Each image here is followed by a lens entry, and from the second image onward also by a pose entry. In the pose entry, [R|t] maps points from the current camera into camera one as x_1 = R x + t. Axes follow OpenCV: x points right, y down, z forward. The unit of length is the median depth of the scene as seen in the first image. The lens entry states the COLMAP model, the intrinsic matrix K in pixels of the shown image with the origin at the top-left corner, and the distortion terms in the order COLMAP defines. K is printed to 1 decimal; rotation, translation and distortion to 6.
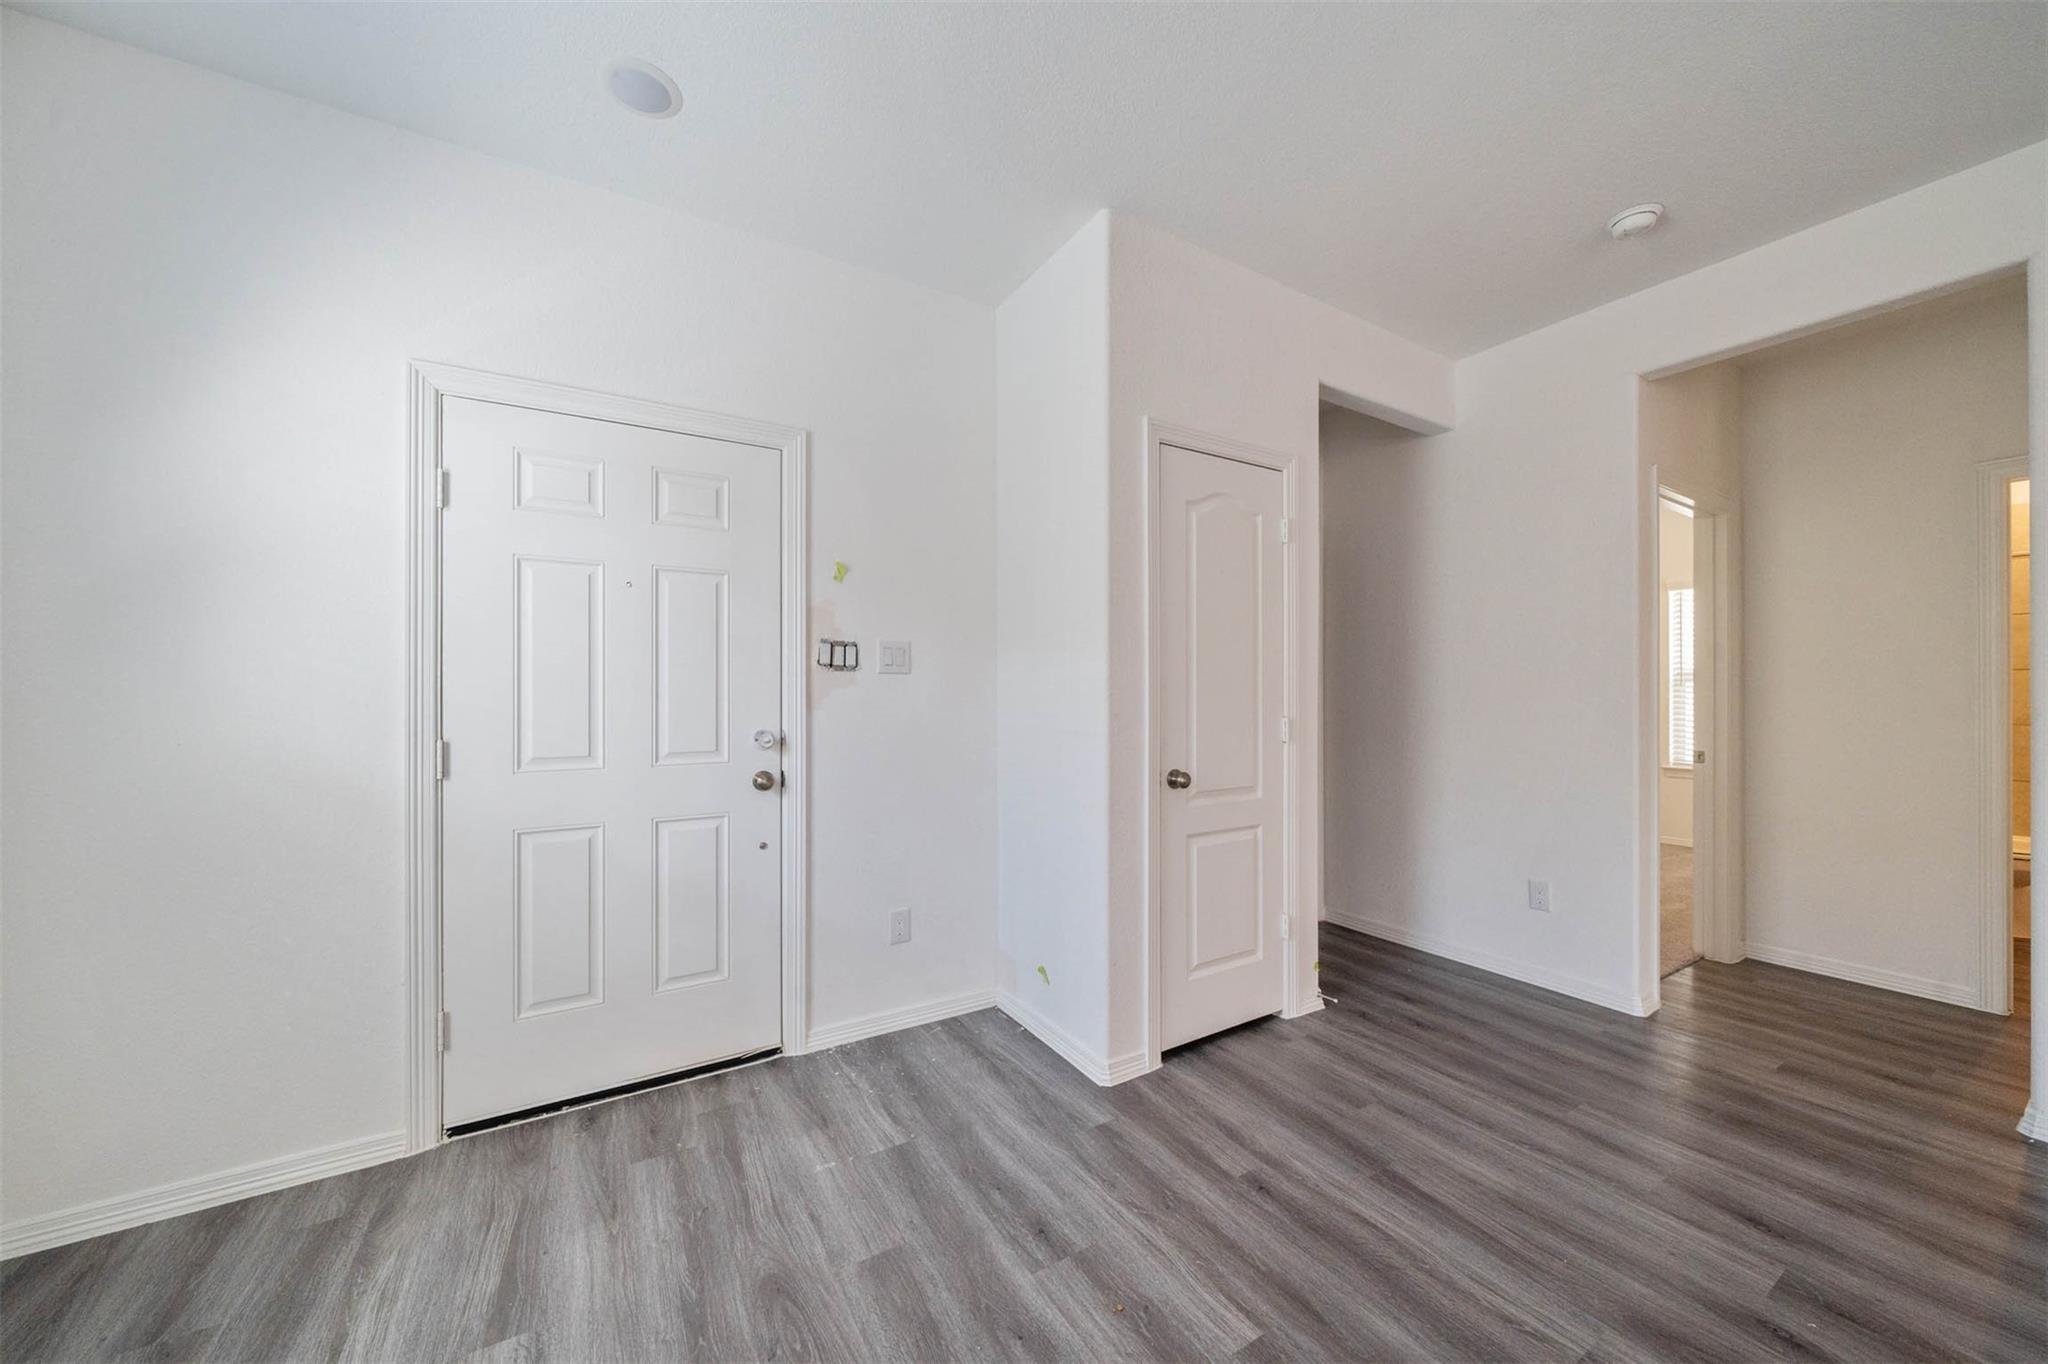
lens RADIAL K [[719.9, 0, 1005.1], [0, 719.9, 691.3], [0, 0, 1]] dist [-0.000460, -0.000900]
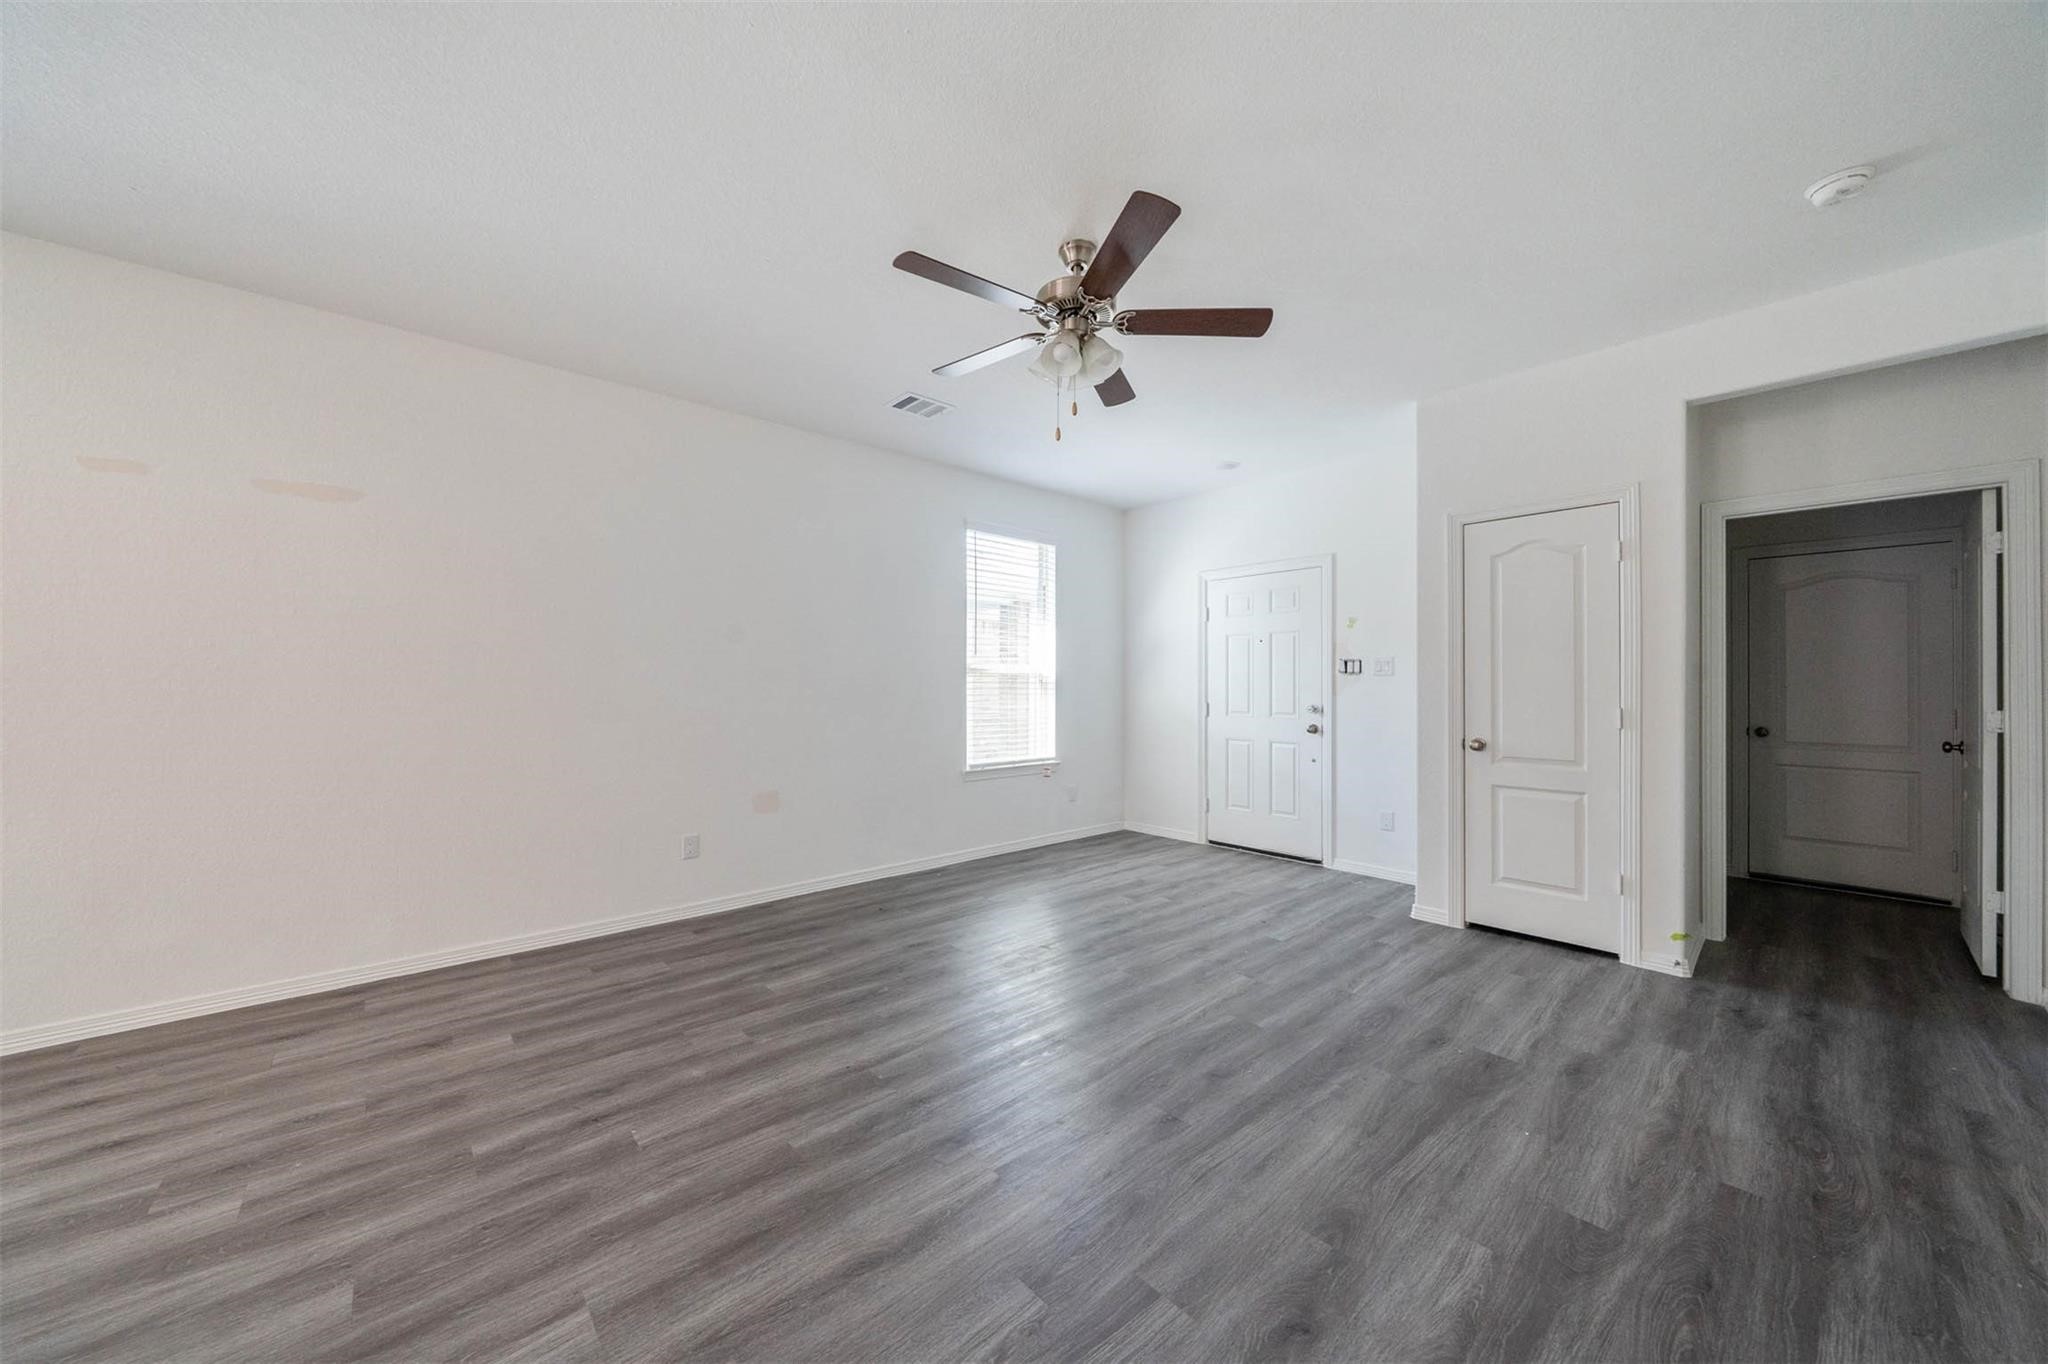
lens RADIAL K [[719.9, 0, 1037.7], [0, 719.9, 682.0], [0, 0, 1]] dist [-0.000460, -0.000900]
pose [[0.212535, -0.004201, -0.977144, 1.588186], [0.000111, 0.999991, -0.004275, -0.002159], [0.977153, 0.000800, 0.212534, -0.225128]]
